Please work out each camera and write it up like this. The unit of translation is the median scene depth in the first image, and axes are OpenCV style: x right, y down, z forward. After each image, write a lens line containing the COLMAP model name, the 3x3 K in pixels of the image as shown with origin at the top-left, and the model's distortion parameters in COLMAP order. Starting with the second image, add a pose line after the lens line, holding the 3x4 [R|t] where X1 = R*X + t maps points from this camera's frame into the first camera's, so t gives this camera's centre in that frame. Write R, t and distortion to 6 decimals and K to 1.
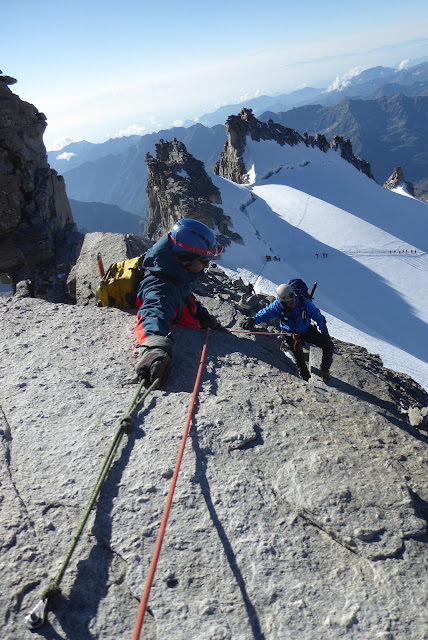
lens RADIAL K [[481.4, 0, 214.0], [0, 481.4, 320.0], [0, 0, 1]] dist [-0.000435, 0.001593]
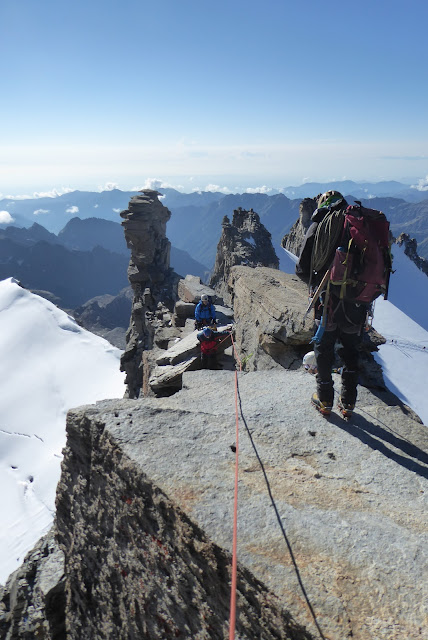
lens RADIAL K [[530.2, 0, 214.0], [0, 530.2, 320.0], [0, 0, 1]] dist [0.001980, 0.002561]
pose [[0.969192, 0.218229, -0.114210, 0.033999], [-0.231061, 0.966156, -0.114693, 0.043339], [0.085315, 0.137549, 0.986814, -0.220298]]
